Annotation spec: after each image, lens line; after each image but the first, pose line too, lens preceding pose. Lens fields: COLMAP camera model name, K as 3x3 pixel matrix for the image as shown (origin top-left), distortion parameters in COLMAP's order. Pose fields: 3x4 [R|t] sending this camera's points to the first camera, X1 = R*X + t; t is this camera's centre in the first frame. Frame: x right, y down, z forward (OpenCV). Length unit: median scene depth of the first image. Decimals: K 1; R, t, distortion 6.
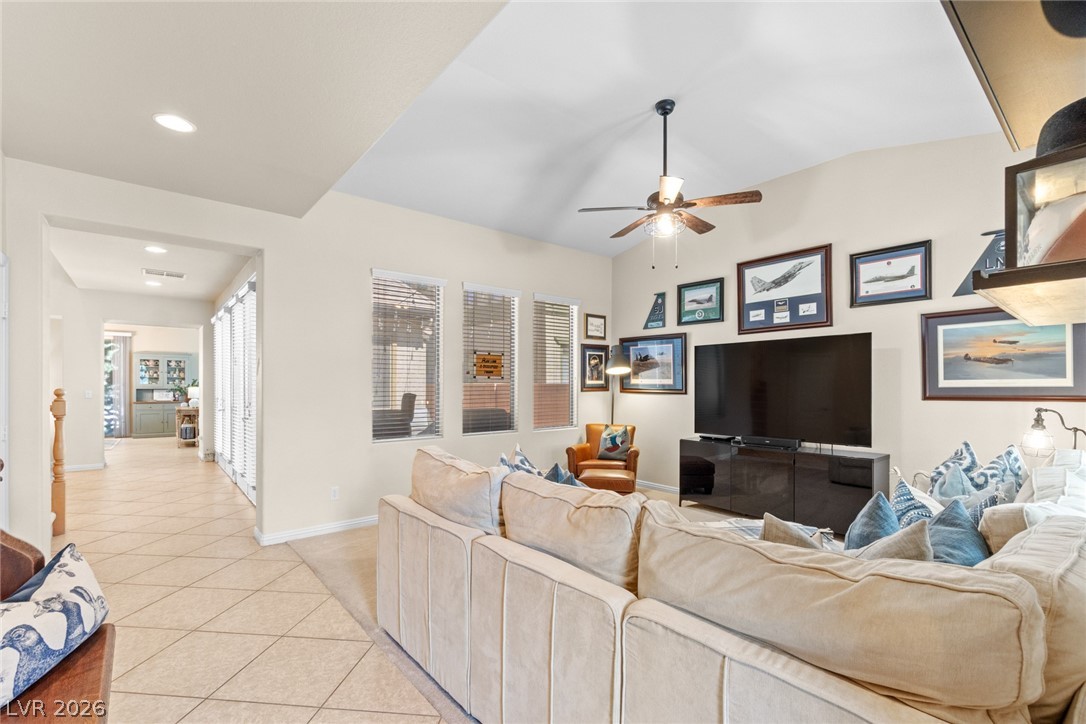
lens RADIAL K [[478.0, 0, 540.9], [0, 478.0, 367.9], [0, 0, 1]] dist [-0.001973, 0.000291]
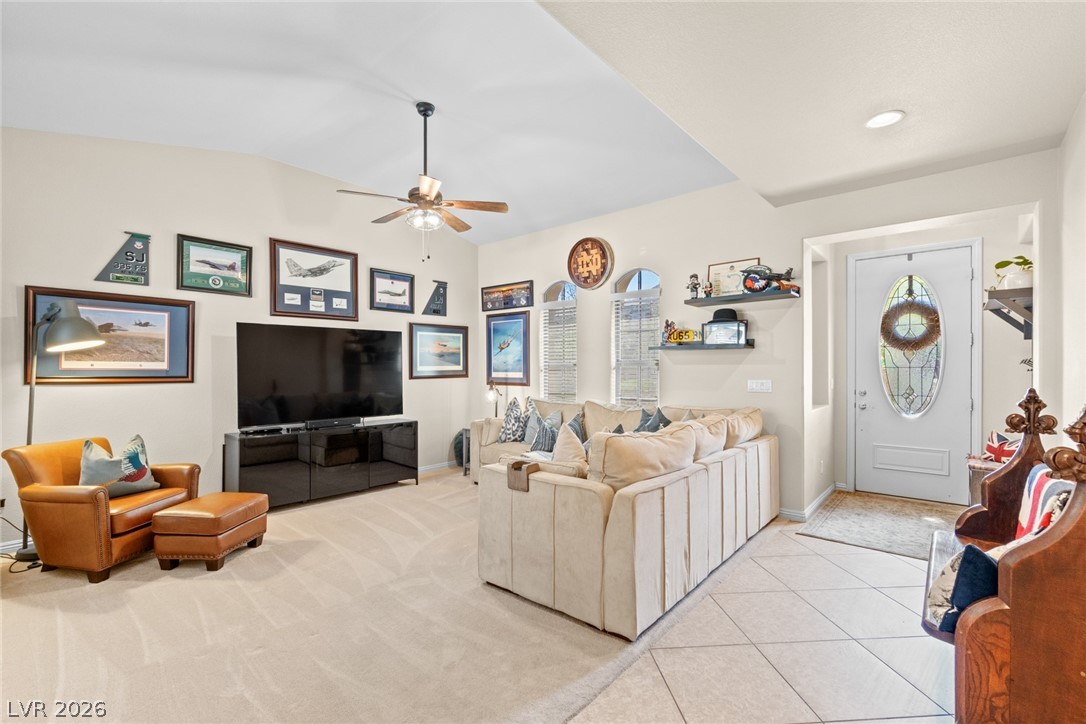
lens RADIAL K [[478.0, 0, 540.9], [0, 478.0, 367.9], [0, 0, 1]] dist [-0.001973, 0.000291]
pose [[-0.171215, -0.000069, 0.985234, -0.619025], [-0.031528, 0.999488, -0.005409, 0.021418], [-0.984729, -0.031988, -0.171129, 0.676763]]
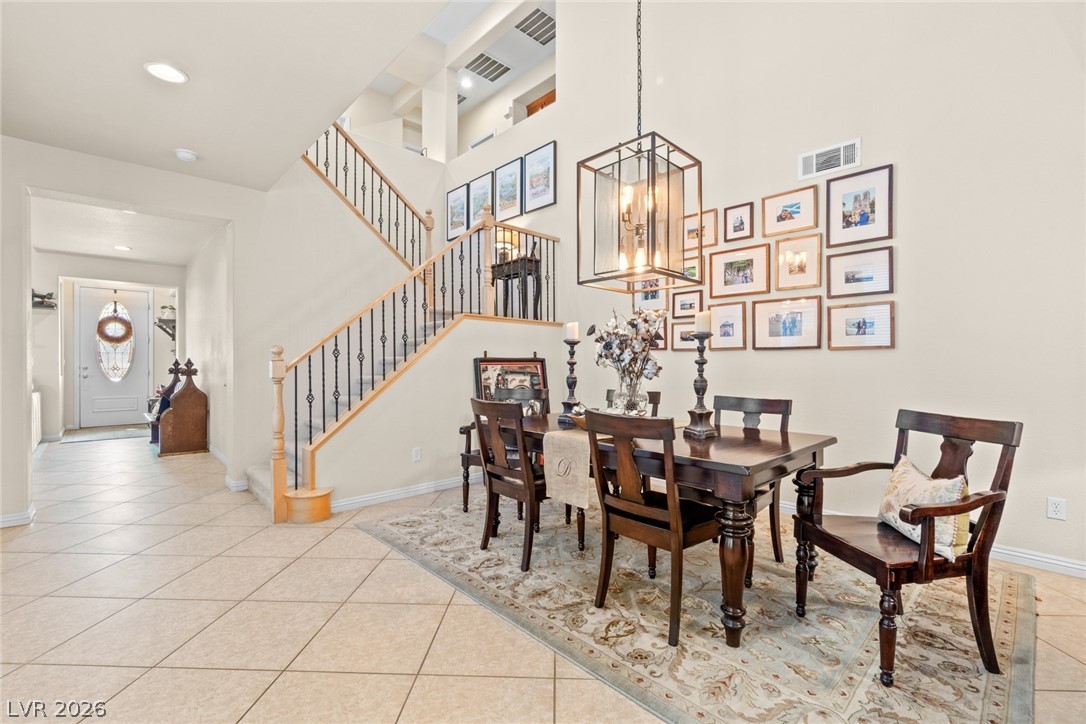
lens RADIAL K [[478.0, 0, 540.9], [0, 478.0, 367.9], [0, 0, 1]] dist [-0.001973, 0.000291]
pose [[-0.998120, -0.001792, -0.061272, -1.243061], [-0.000321, 0.999712, -0.024012, 0.088422], [0.061297, -0.023947, -0.997832, 1.616215]]
